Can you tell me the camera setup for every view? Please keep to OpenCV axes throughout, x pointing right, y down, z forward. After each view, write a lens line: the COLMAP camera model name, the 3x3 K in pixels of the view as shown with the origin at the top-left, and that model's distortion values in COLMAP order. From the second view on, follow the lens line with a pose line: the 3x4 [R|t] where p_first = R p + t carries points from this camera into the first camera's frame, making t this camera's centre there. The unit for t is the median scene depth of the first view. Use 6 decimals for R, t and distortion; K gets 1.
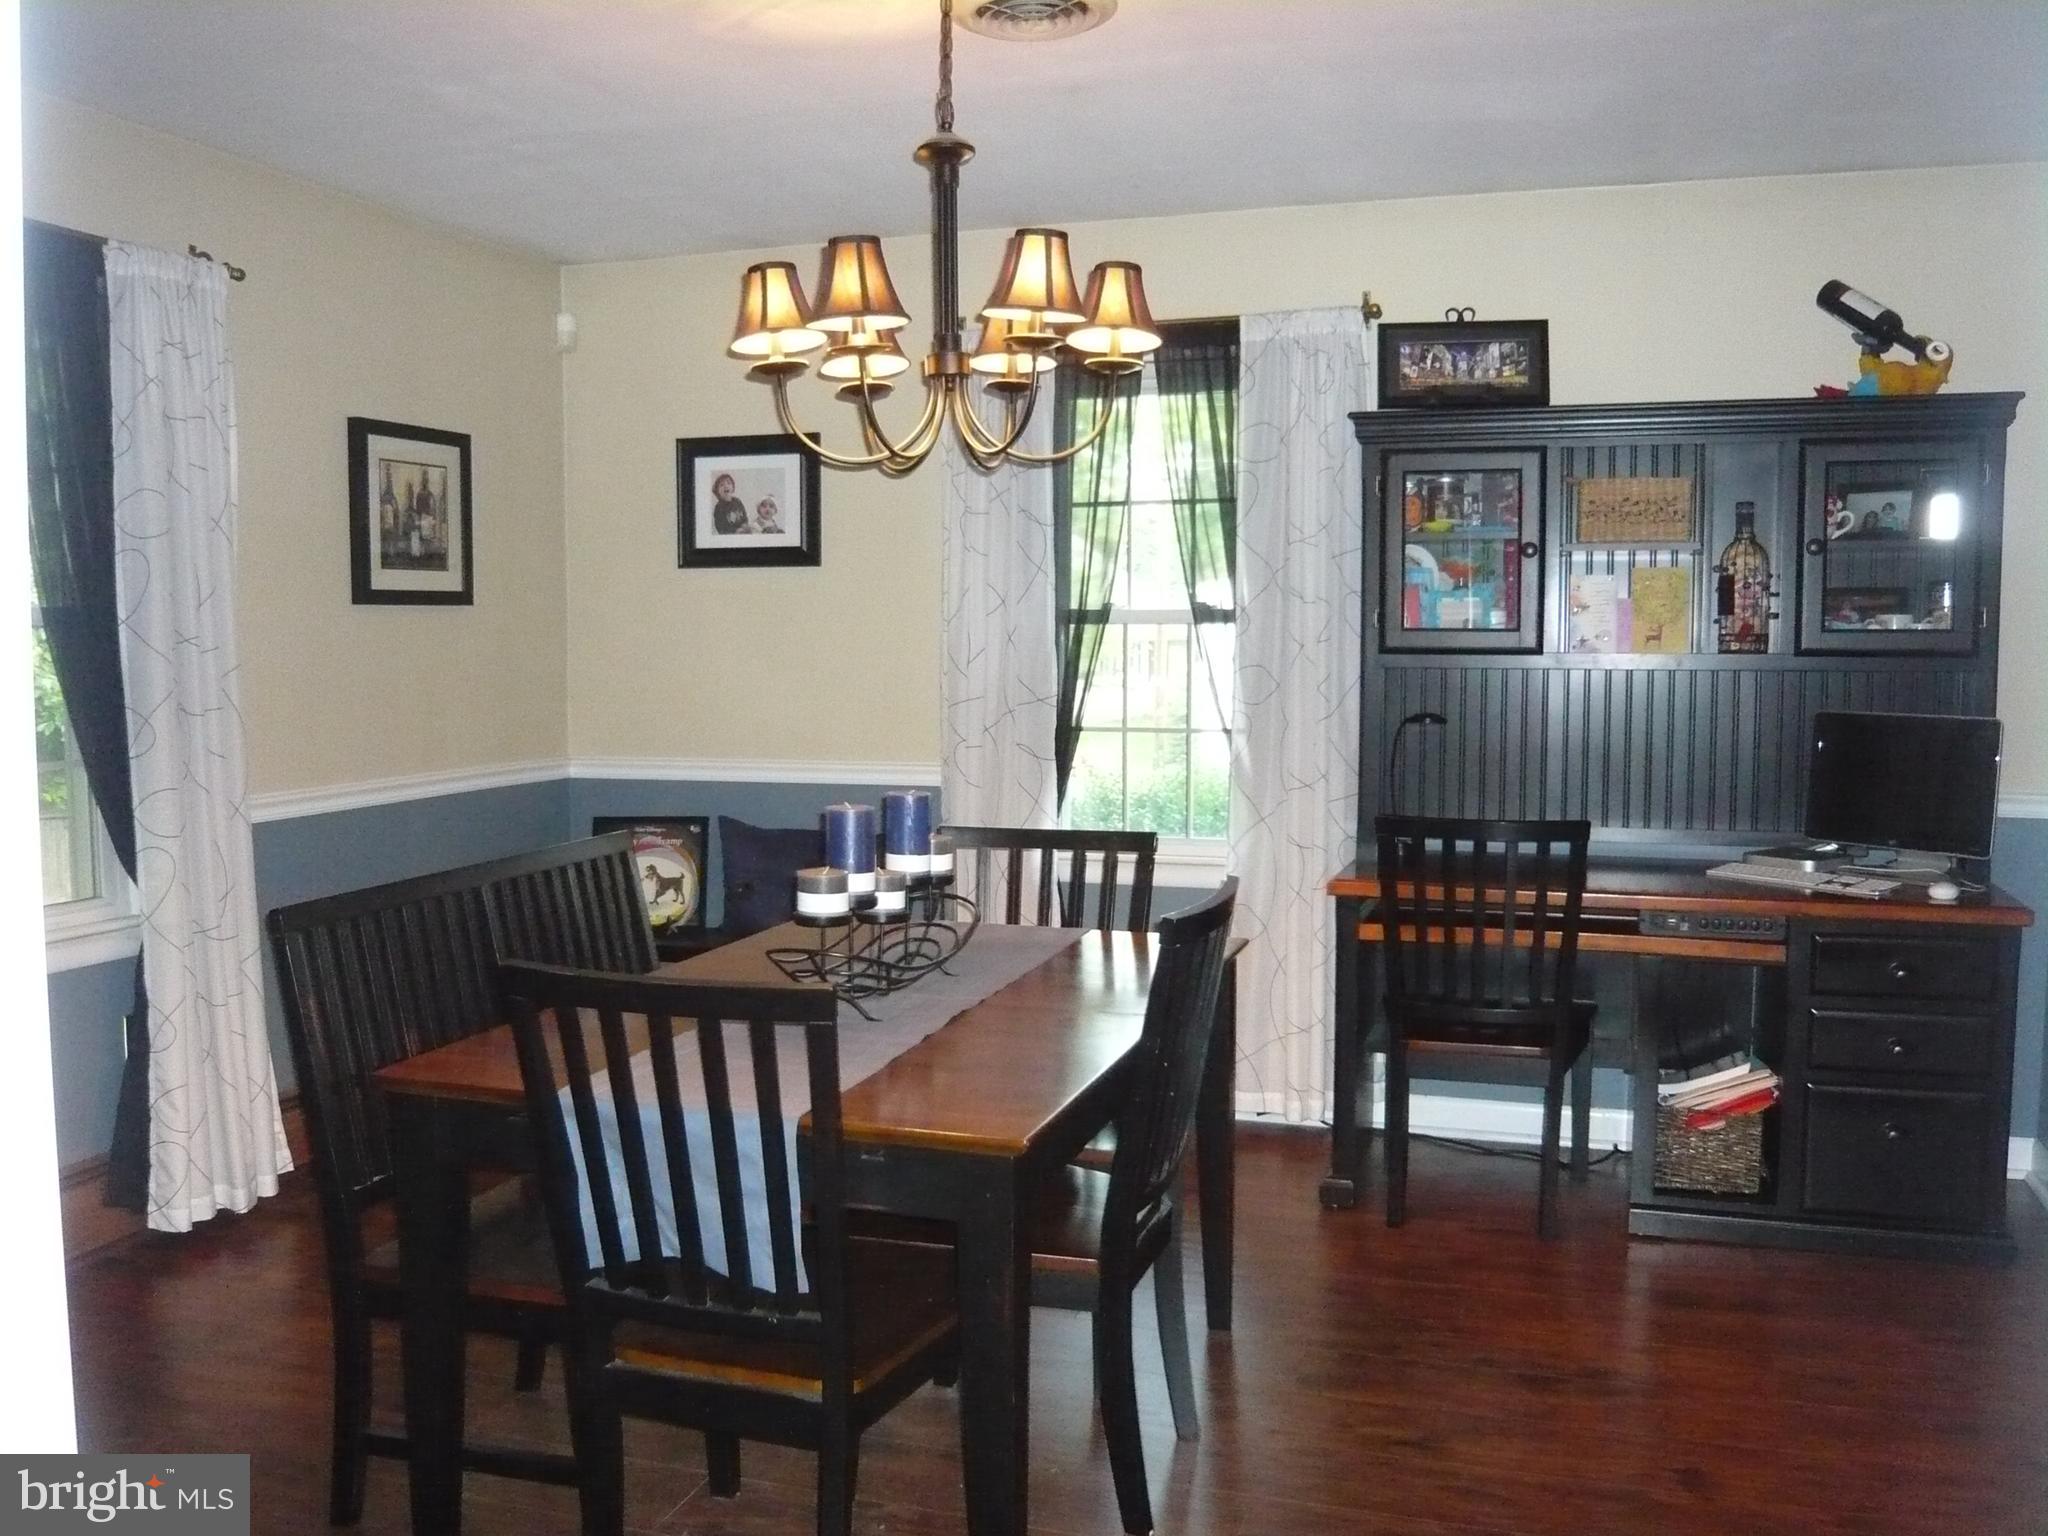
lens RADIAL K [[1747.4, 0, 1024.0], [0, 1747.4, 768.0], [0, 0, 1]] dist [-0.034258, 0.000587]
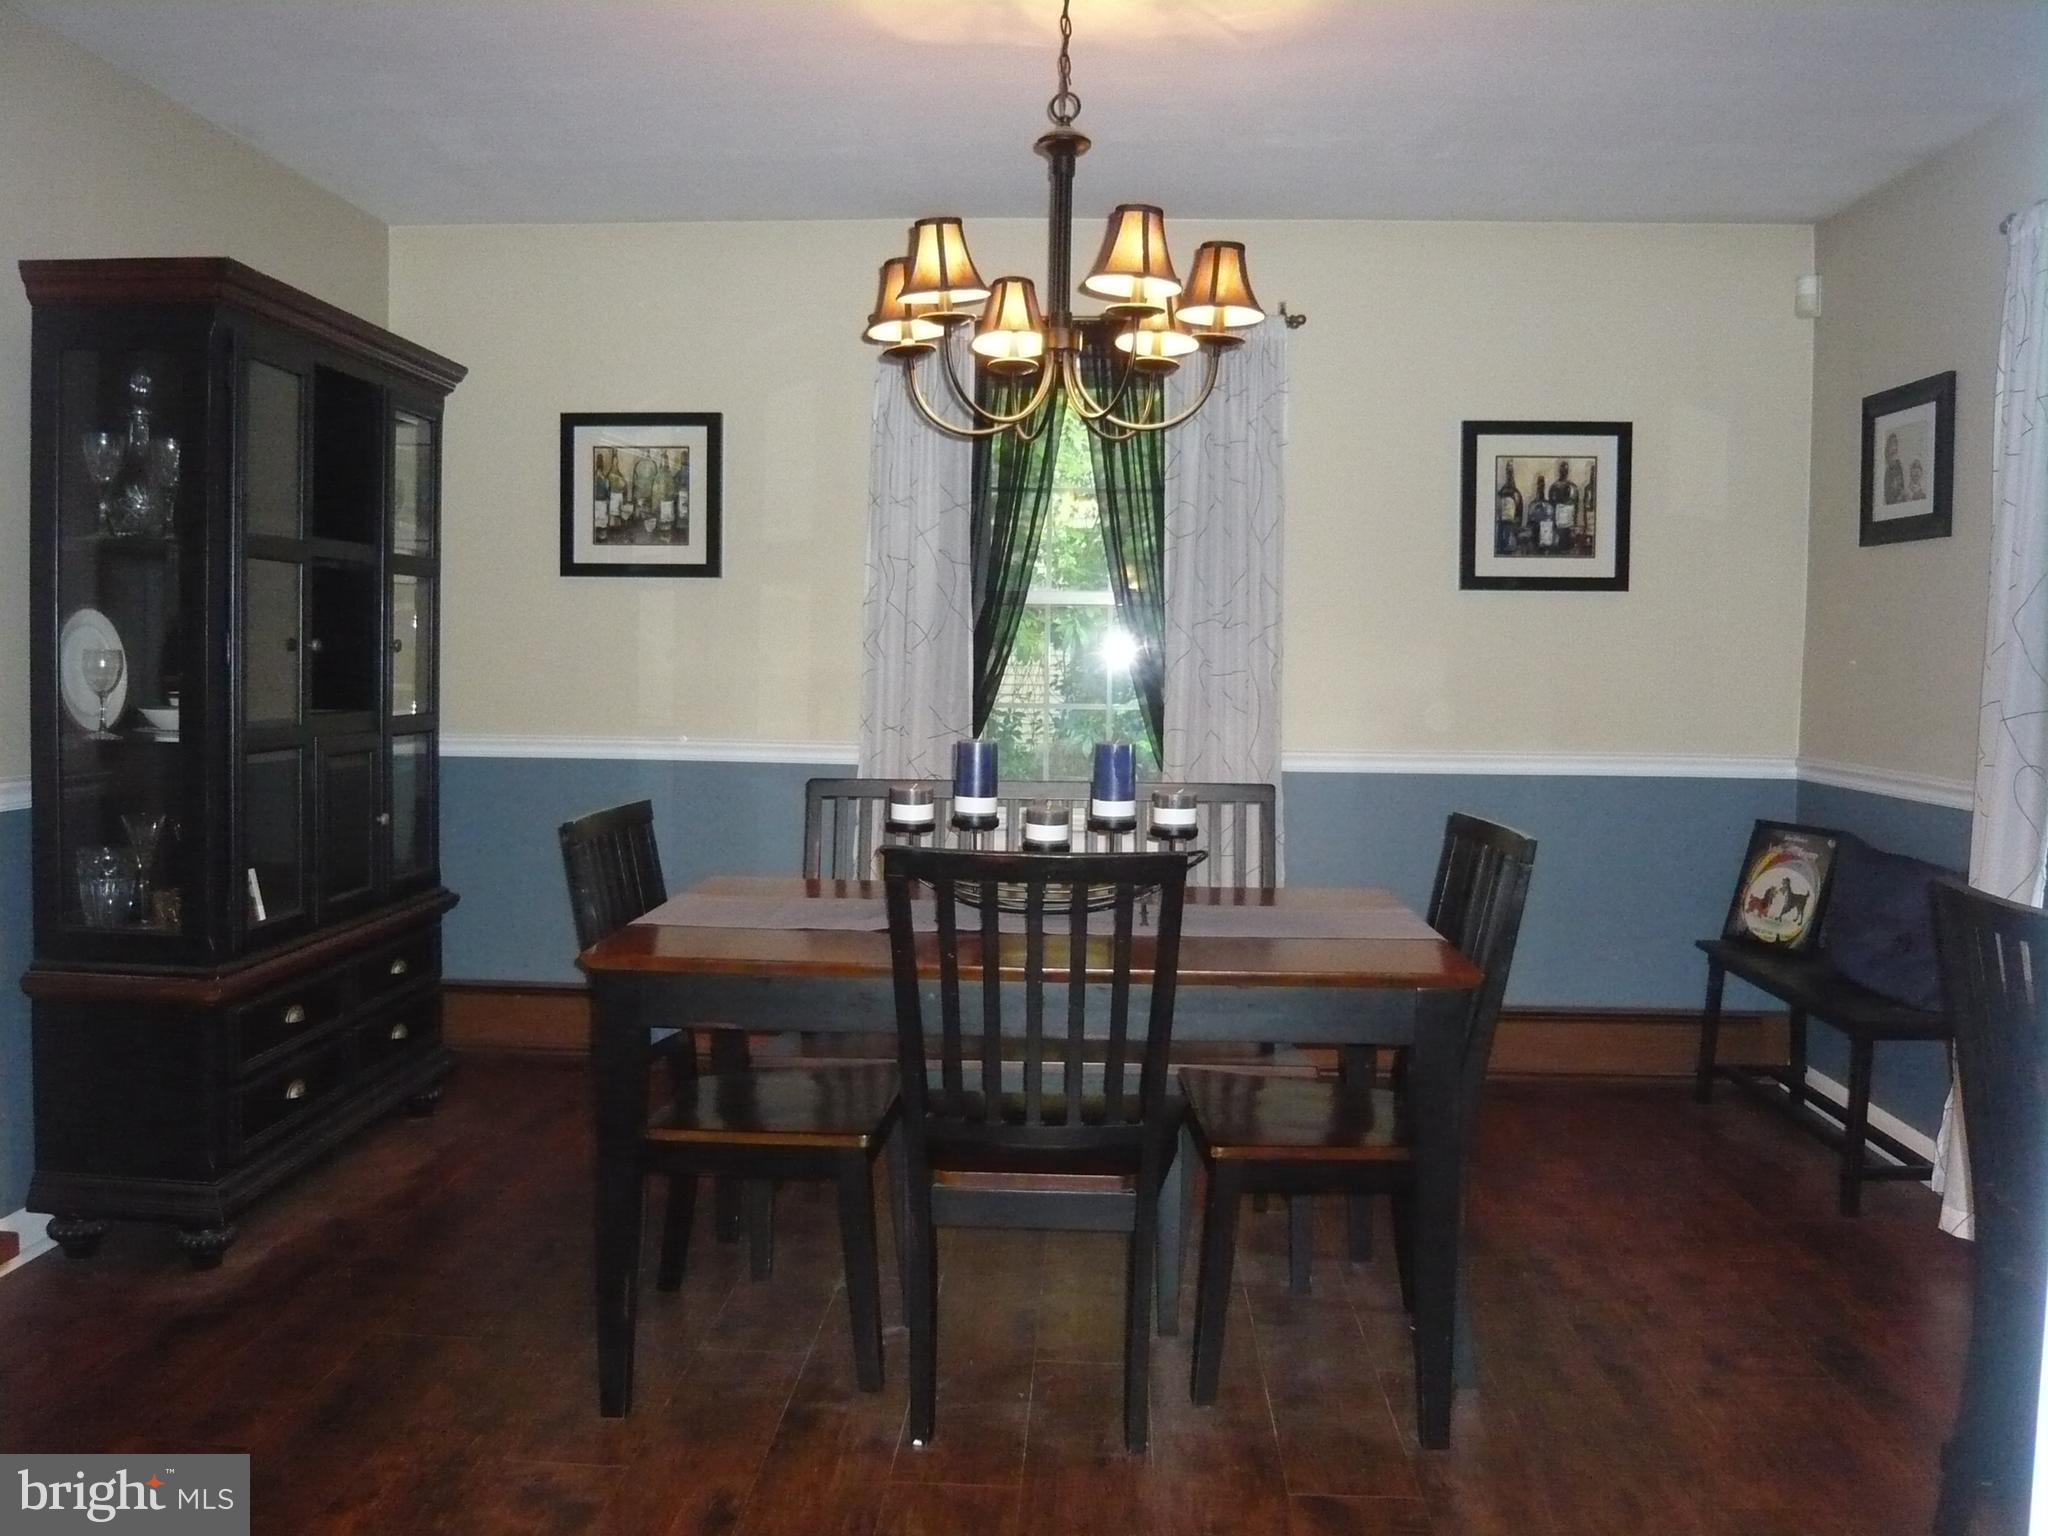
lens RADIAL K [[1747.4, 0, 1024.0], [0, 1747.4, 768.0], [0, 0, 1]] dist [-0.034258, 0.000587]
pose [[0.267853, 0.075299, -0.960513, 0.603896], [-0.092383, 0.994355, 0.052190, -0.012414], [0.959020, 0.074755, 0.273298, 0.421998]]
